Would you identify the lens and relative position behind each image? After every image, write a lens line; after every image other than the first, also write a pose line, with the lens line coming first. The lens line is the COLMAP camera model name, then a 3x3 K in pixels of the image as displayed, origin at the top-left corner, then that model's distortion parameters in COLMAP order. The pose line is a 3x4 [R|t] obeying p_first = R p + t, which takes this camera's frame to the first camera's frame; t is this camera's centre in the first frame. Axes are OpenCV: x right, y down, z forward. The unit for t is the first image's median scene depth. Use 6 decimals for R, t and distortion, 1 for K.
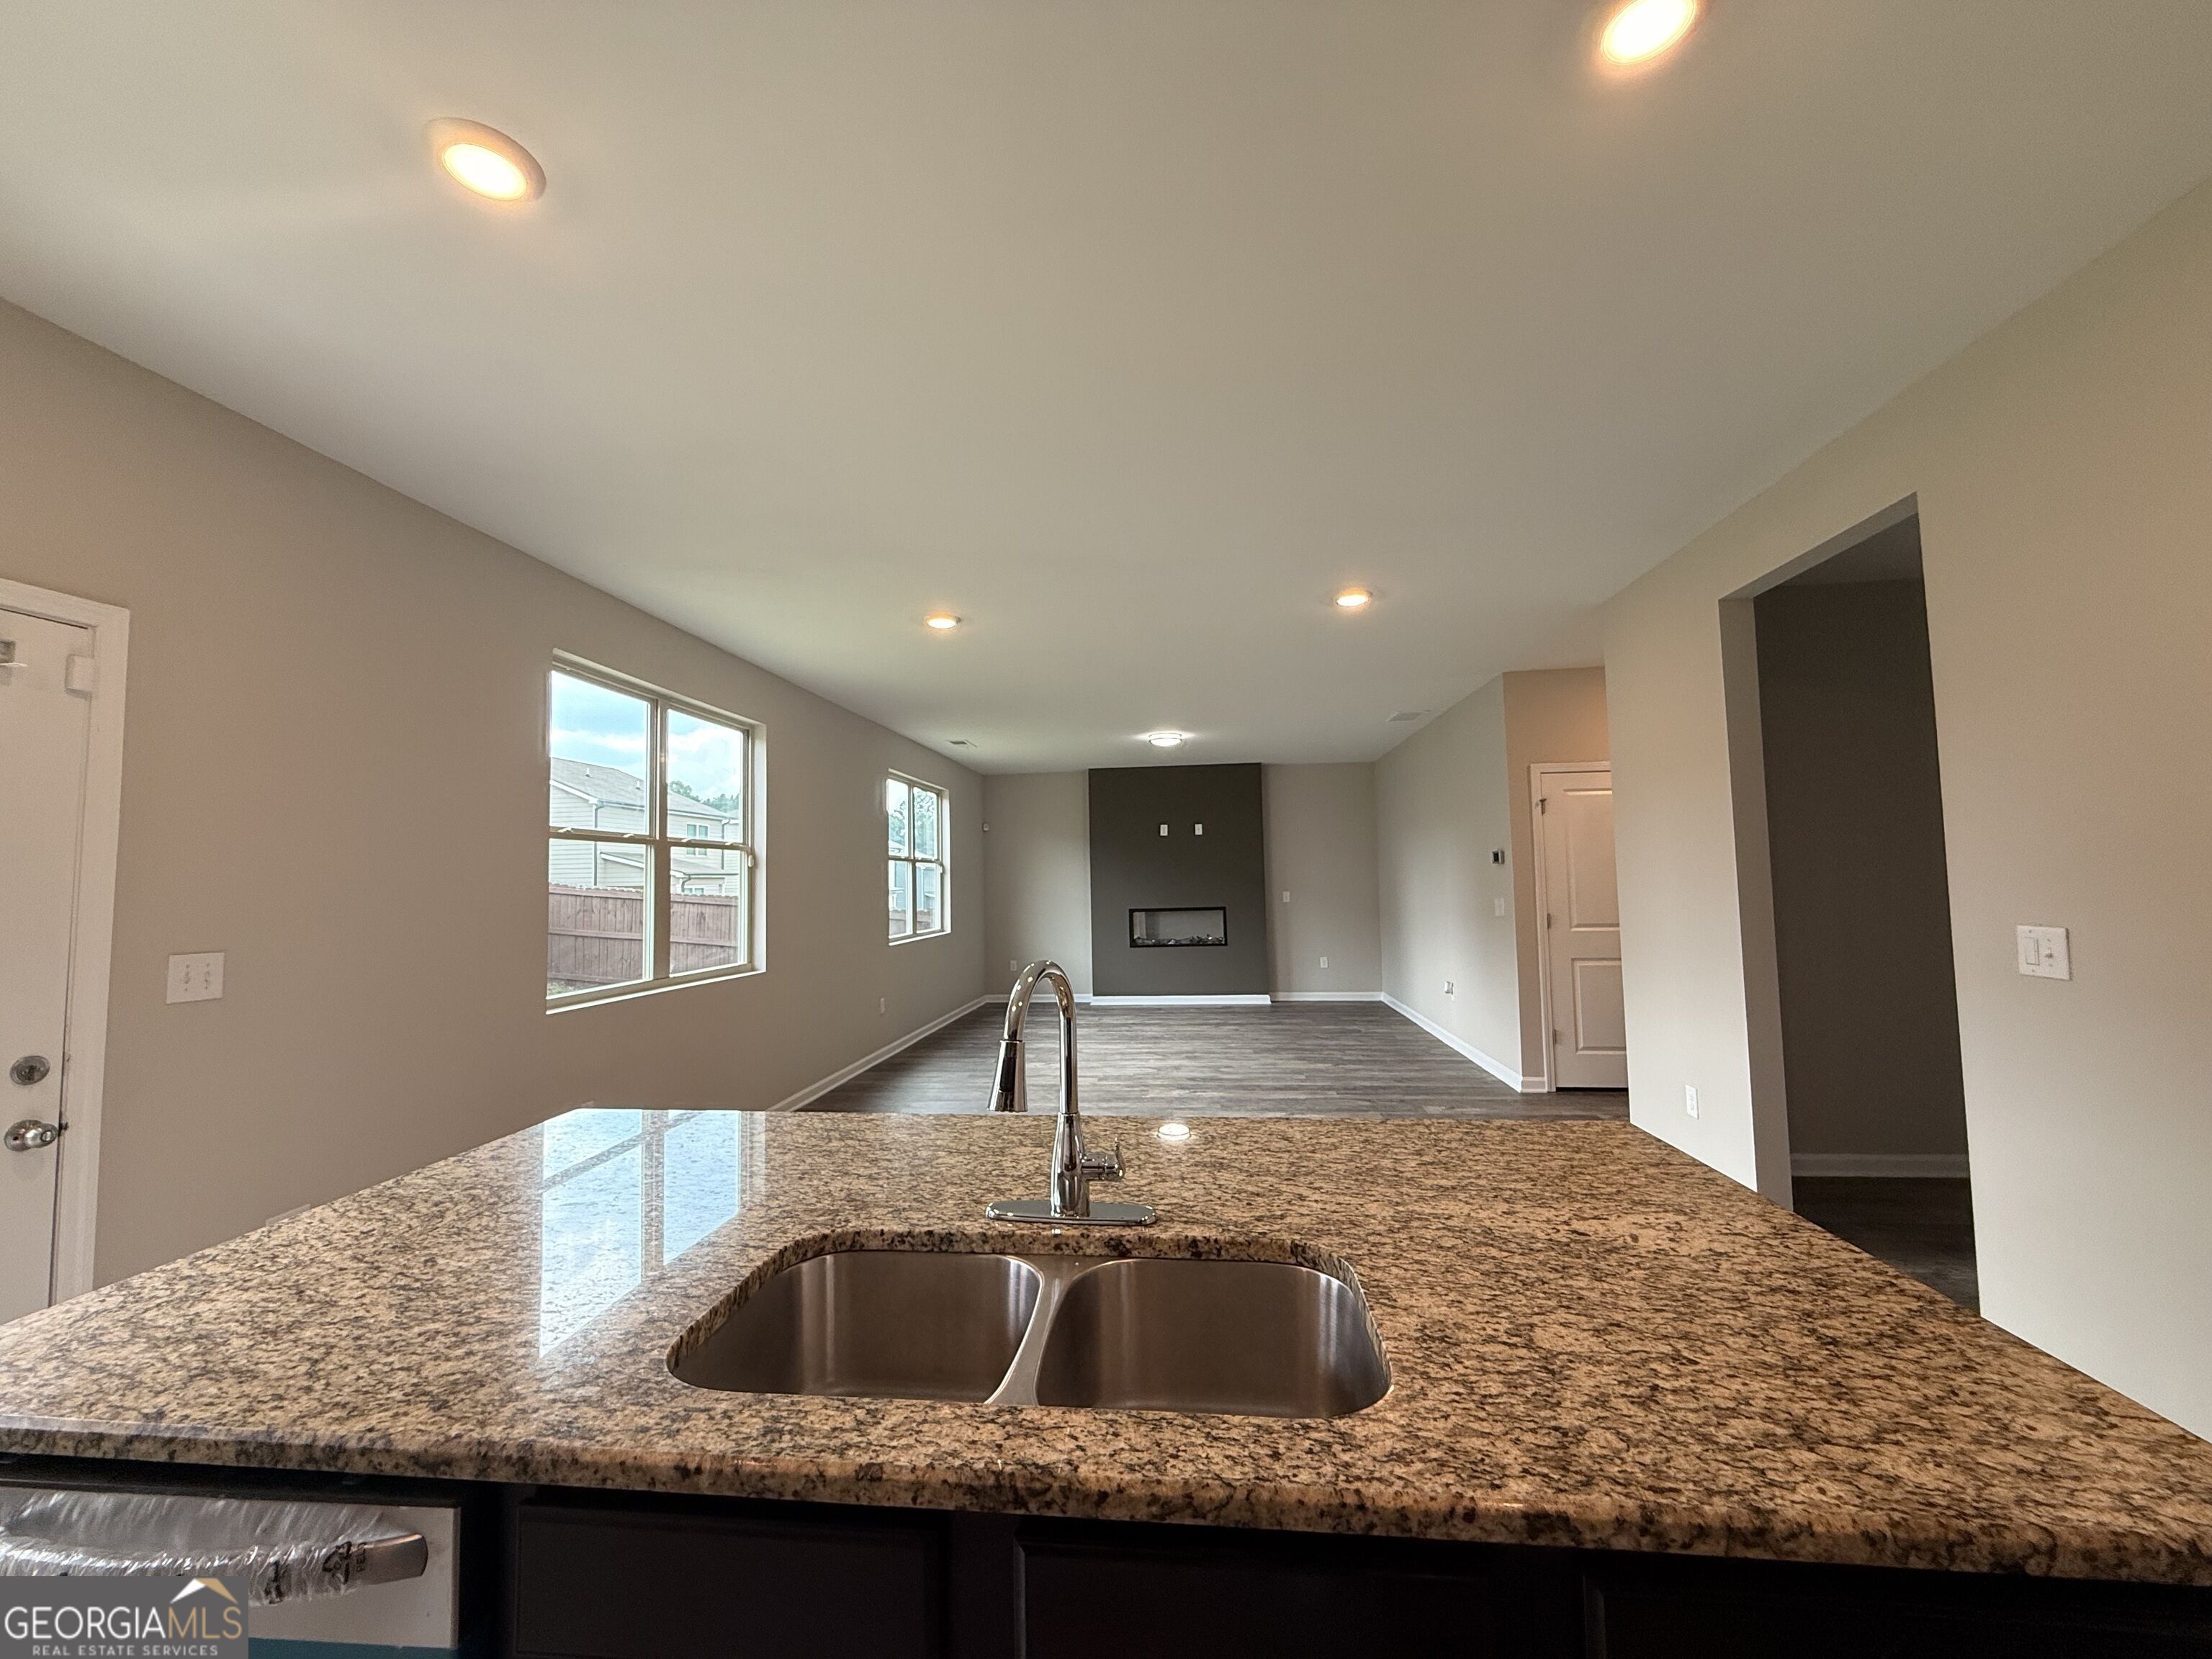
lens RADIAL K [[888.3, 0, 1105.2], [0, 888.3, 831.6], [0, 0, 1]] dist [0.003123, 0.000187]
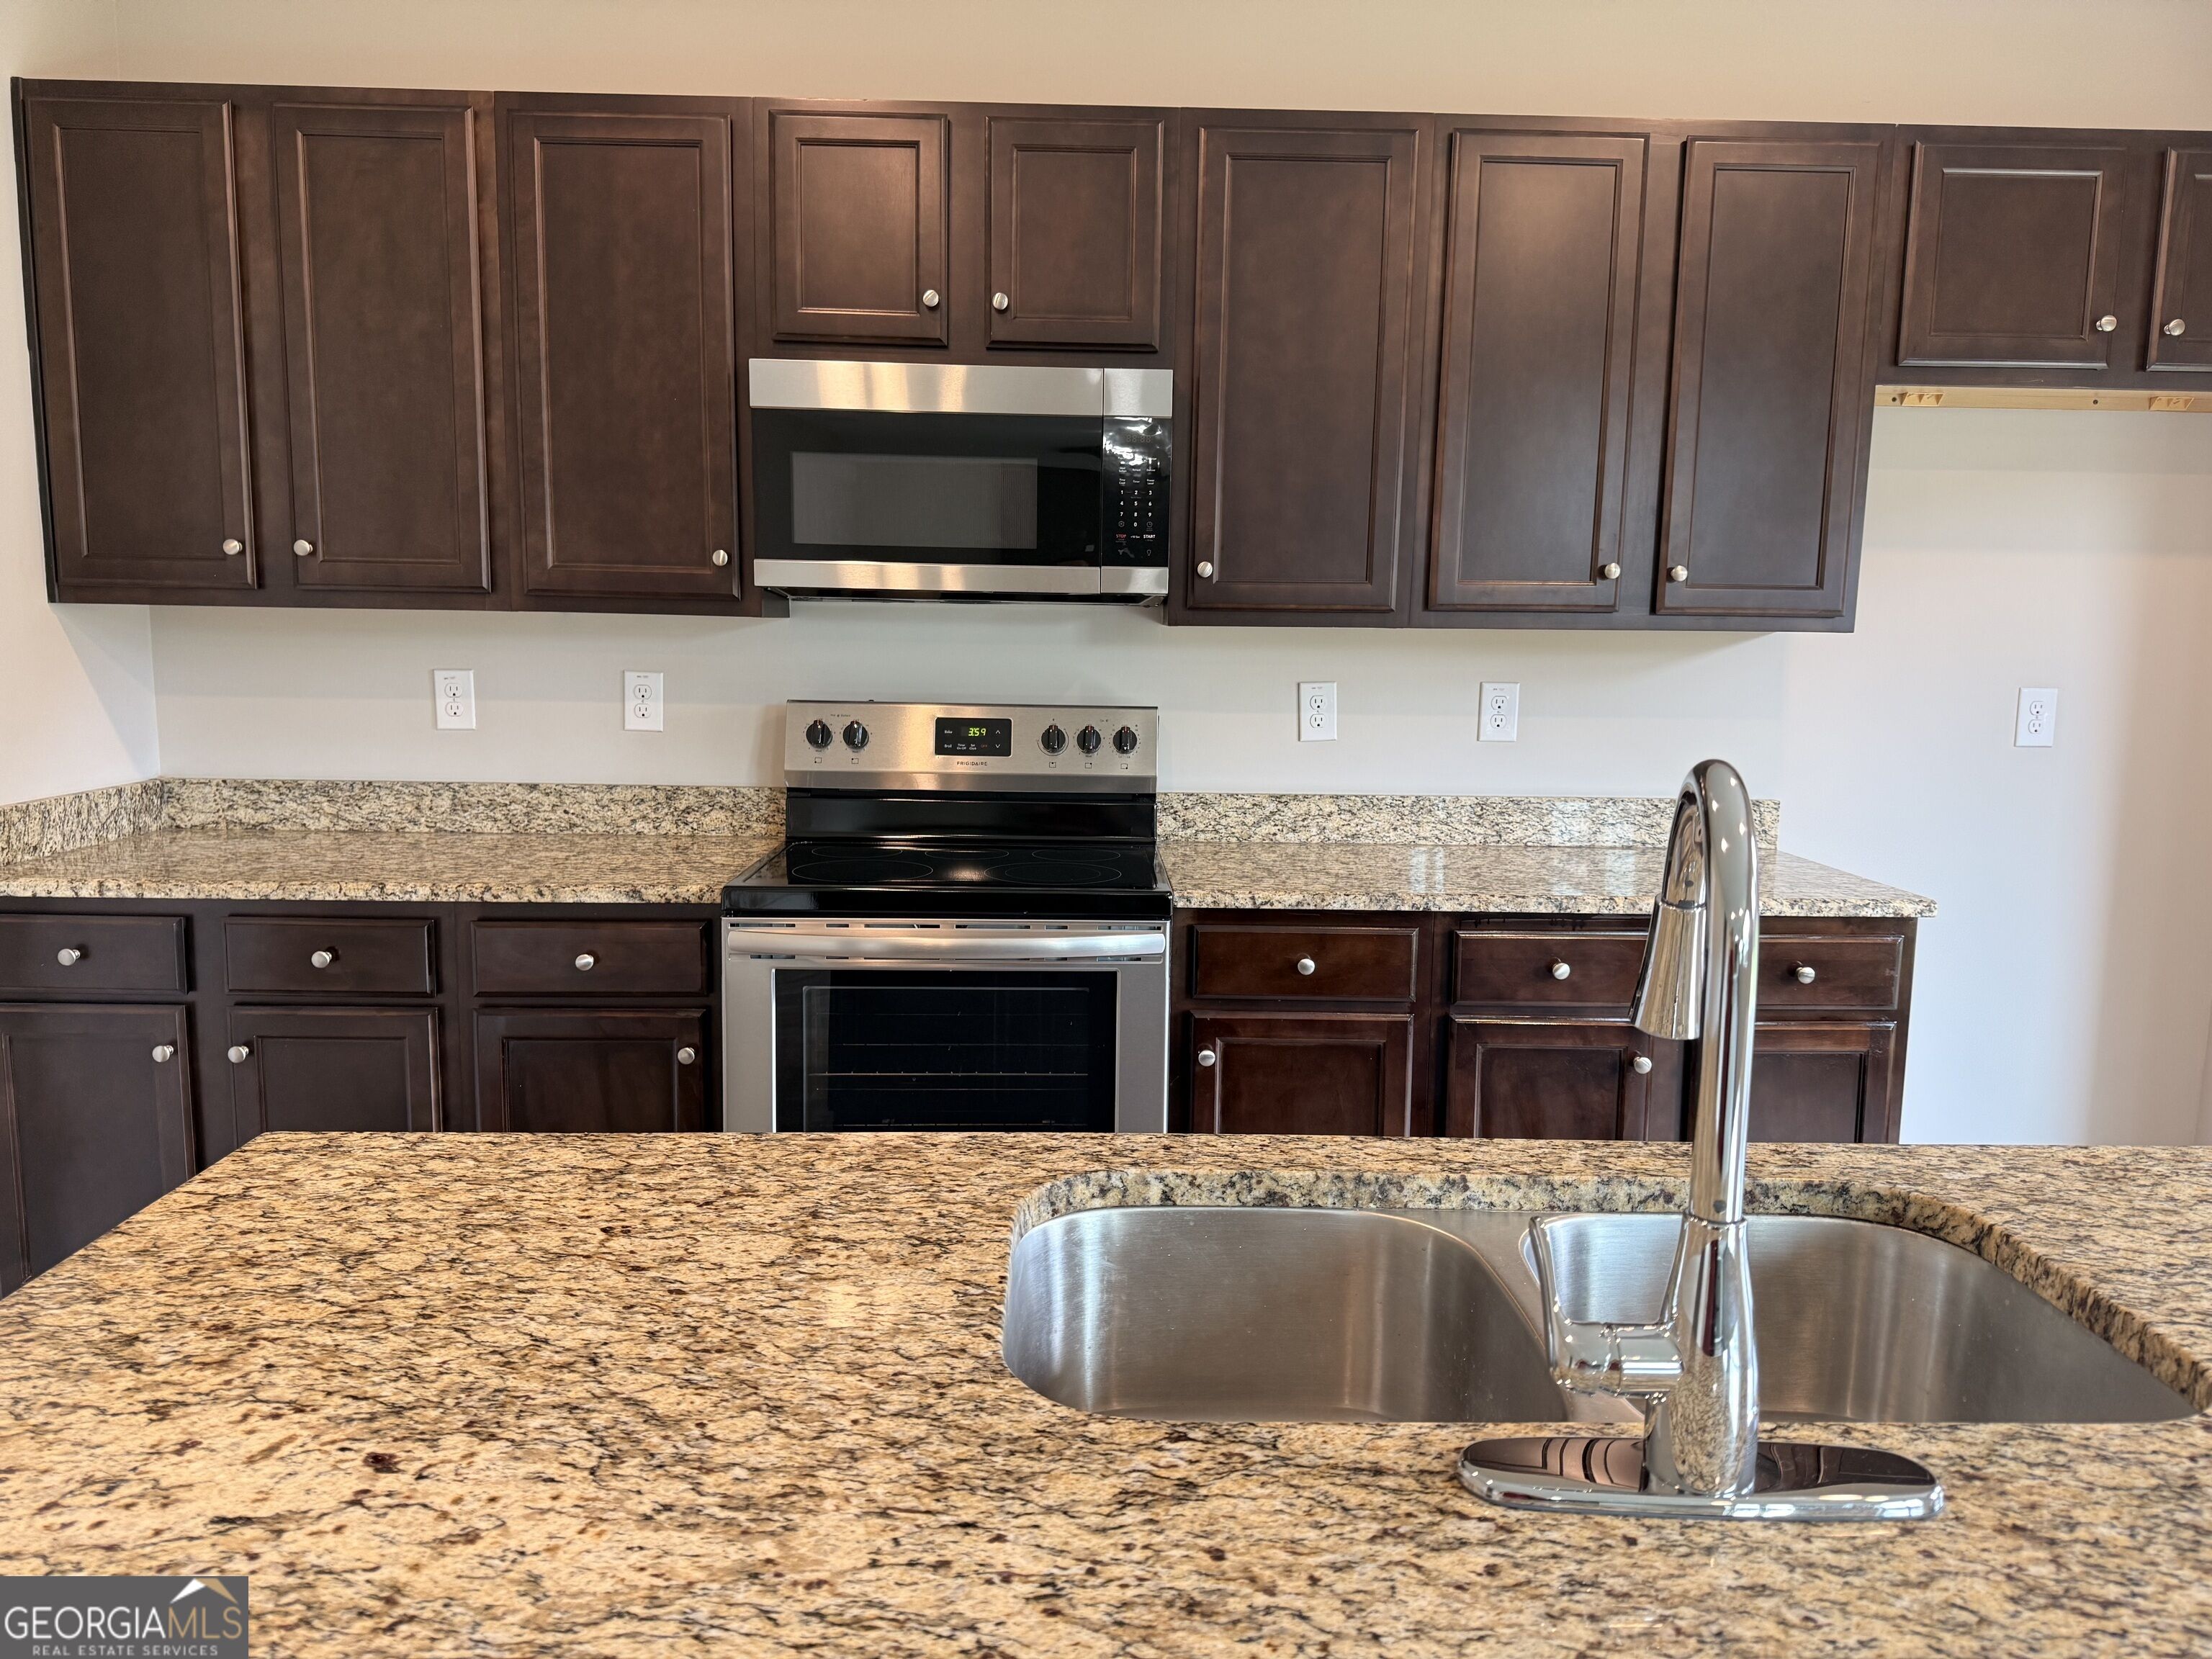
lens RADIAL K [[1556.0, 0, 1107.7], [0, 1556.0, 825.5], [0, 0, 1]] dist [0.006740, -0.001389]
pose [[-0.992180, 0.017527, -0.123575, 0.336448], [0.008086, 0.997037, 0.076491, 0.137715], [0.124549, 0.074894, -0.989383, 1.936137]]
